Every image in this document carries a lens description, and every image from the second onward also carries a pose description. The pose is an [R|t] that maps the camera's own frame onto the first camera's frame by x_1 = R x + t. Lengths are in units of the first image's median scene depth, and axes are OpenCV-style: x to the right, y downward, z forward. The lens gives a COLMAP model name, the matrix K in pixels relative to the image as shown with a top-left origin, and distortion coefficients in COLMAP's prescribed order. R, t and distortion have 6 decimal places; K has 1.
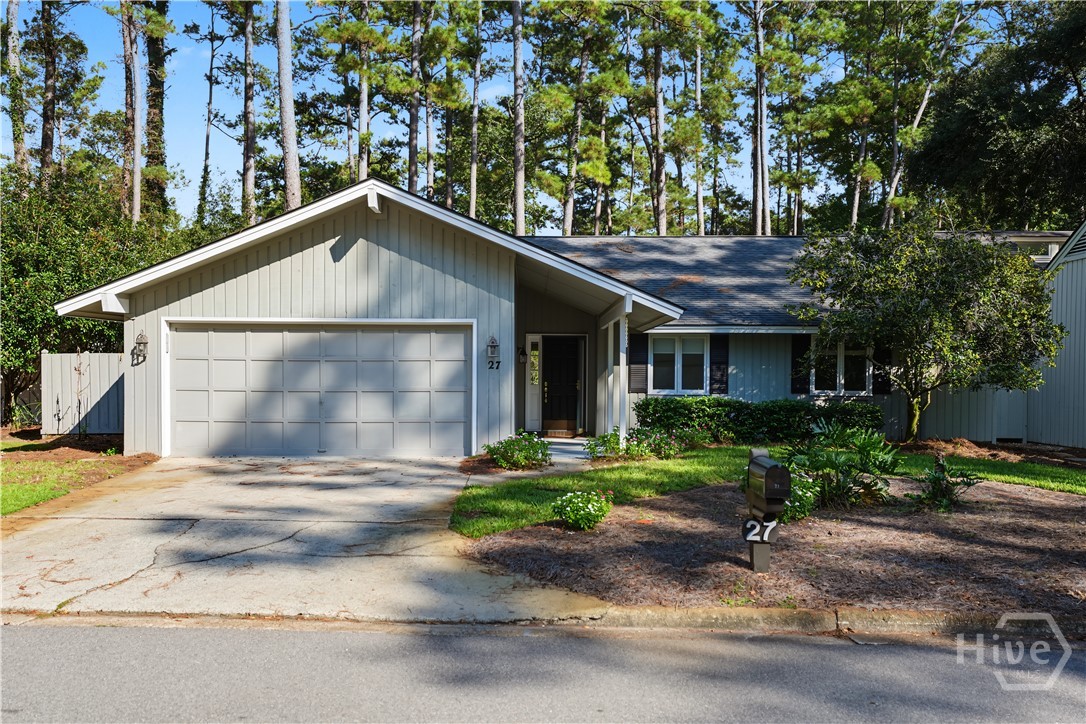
lens RADIAL K [[995.6, 0, 544.3], [0, 995.6, 397.6], [0, 0, 1]] dist [0.007326, 0.004442]
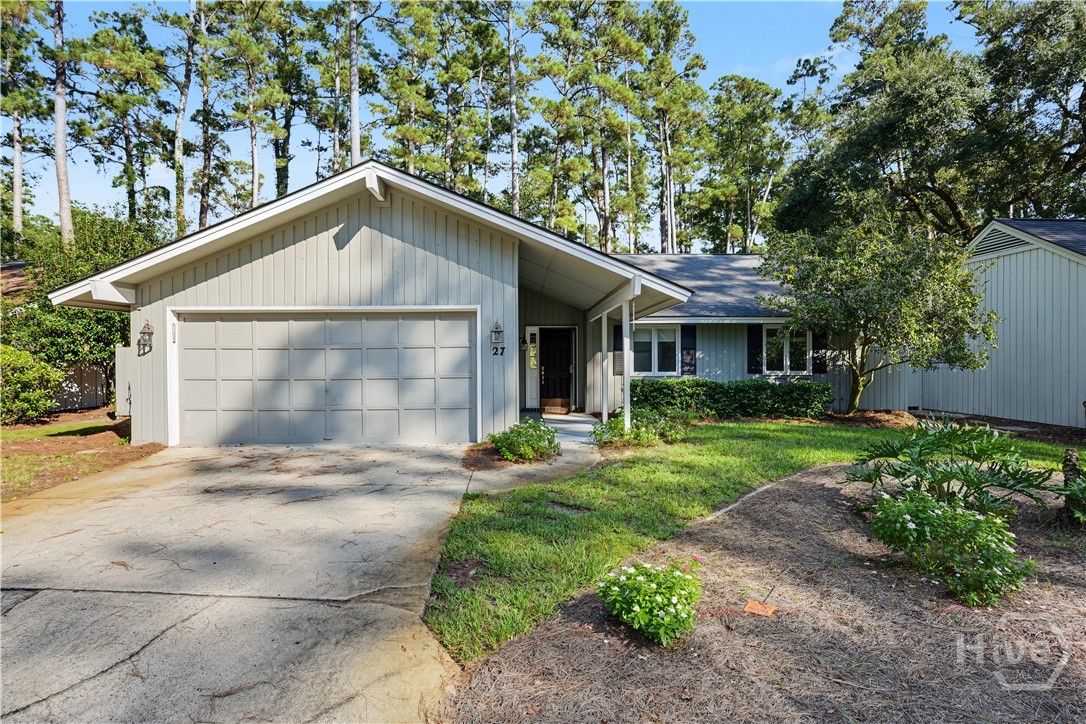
lens RADIAL K [[568.4, 0, 543.0], [0, 568.4, 362.0], [0, 0, 1]] dist [-0.045318, 0.000903]
pose [[0.999649, -0.011080, 0.024055, -0.019541], [0.011576, 0.999722, -0.020544, -0.009309], [-0.023820, 0.020815, 0.999500, 0.424991]]
